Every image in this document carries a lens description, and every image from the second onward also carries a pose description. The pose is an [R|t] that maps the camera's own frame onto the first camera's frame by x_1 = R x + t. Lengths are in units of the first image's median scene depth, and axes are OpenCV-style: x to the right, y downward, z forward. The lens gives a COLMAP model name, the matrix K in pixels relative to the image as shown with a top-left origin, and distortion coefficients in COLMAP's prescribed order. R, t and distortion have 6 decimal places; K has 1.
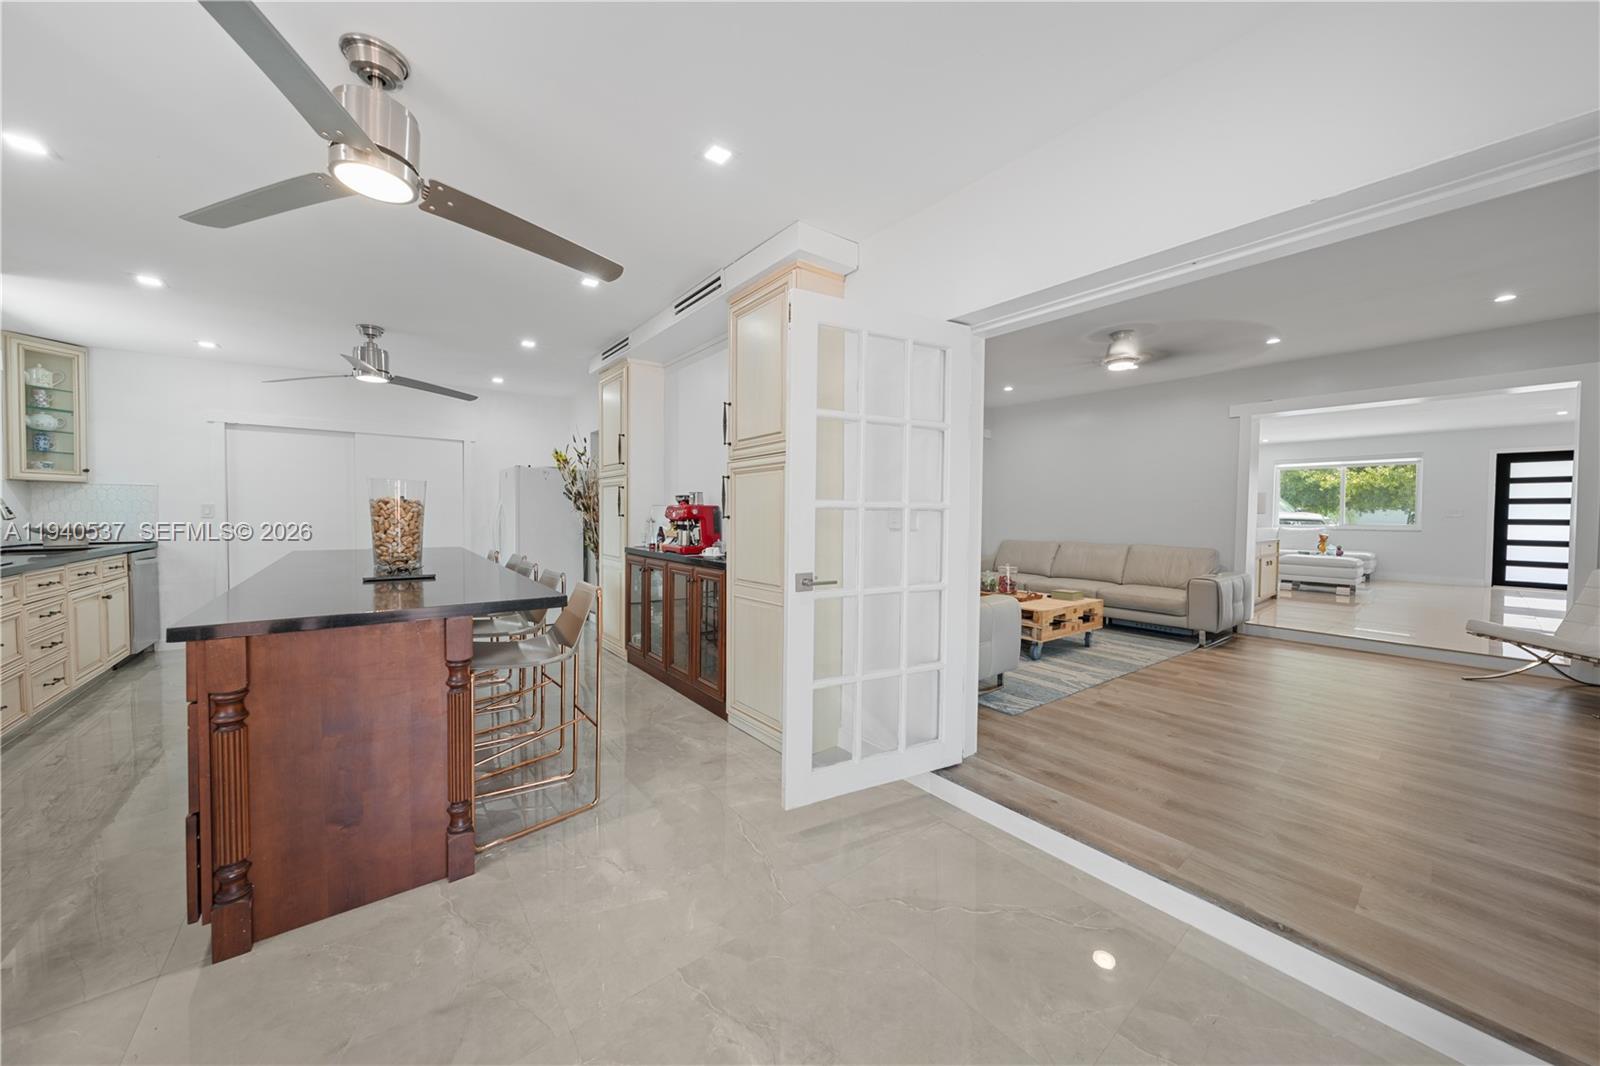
lens RADIAL K [[541.5, 0, 797.5], [0, 541.5, 526.7], [0, 0, 1]] dist [-0.005708, 0.000731]
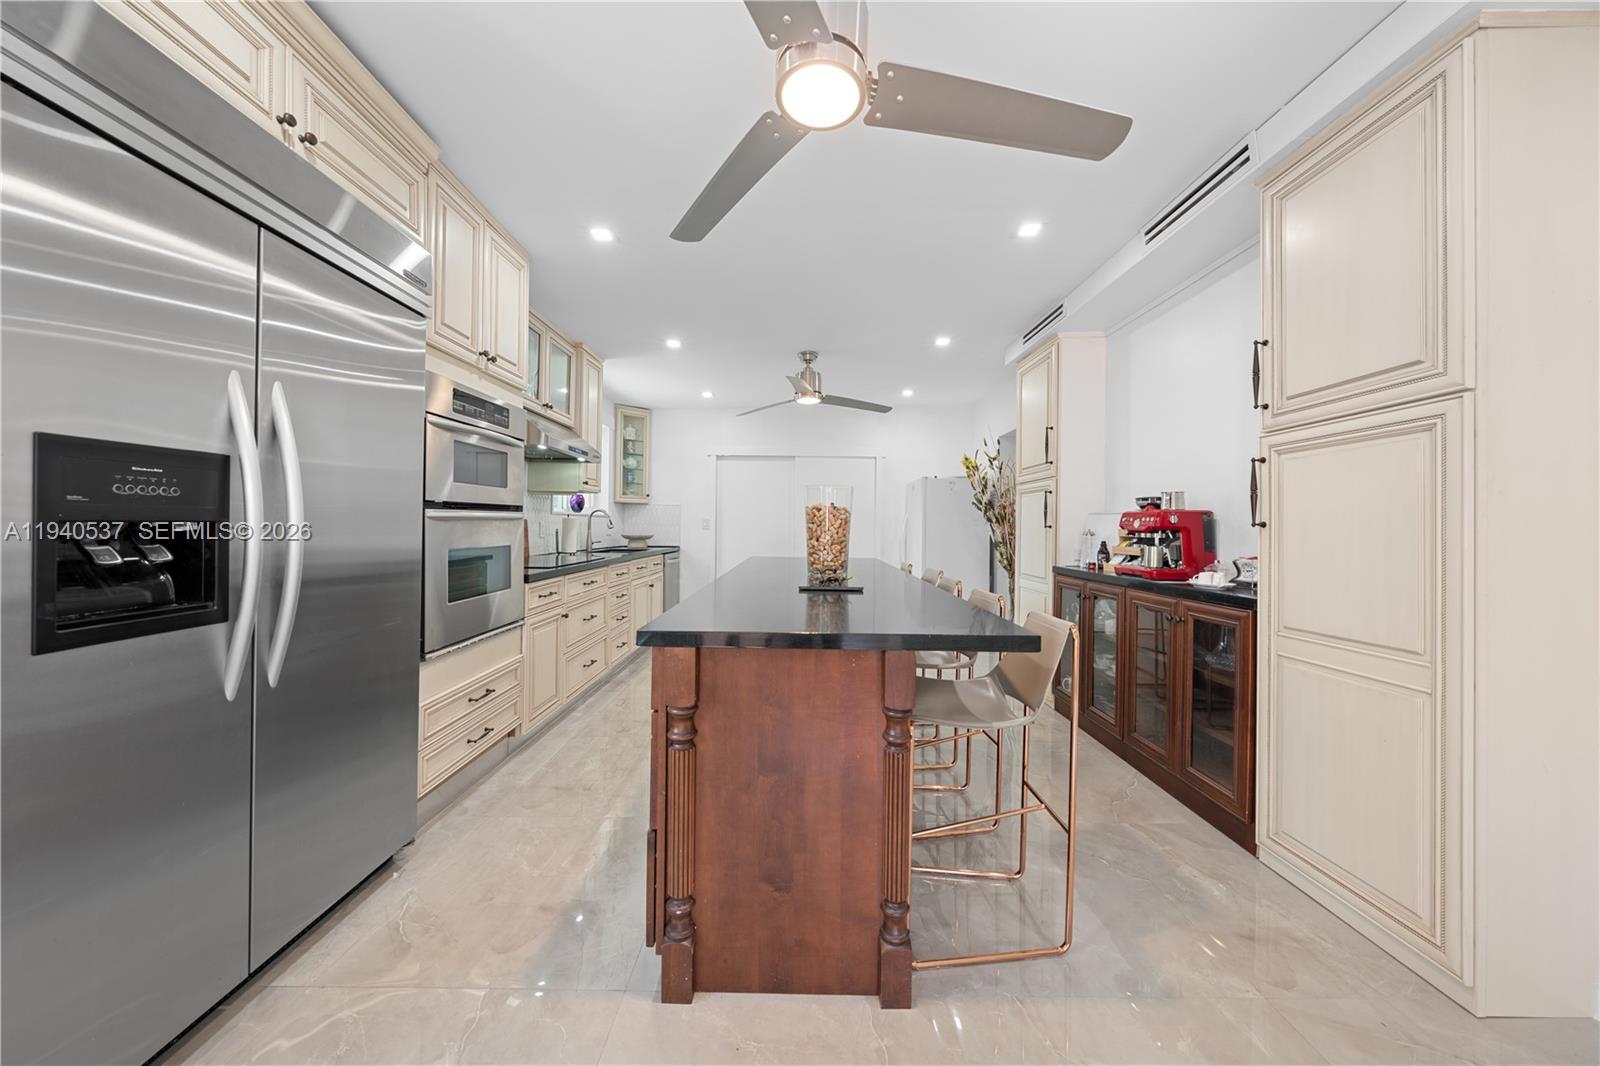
lens RADIAL K [[541.5, 0, 798.3], [0, 541.5, 527.8], [0, 0, 1]] dist [-0.005708, 0.000731]
pose [[0.778139, 0.000731, -0.628092, -0.153658], [-0.019521, 0.999544, -0.023021, 0.010217], [0.627789, 0.030174, 0.777798, 0.188885]]
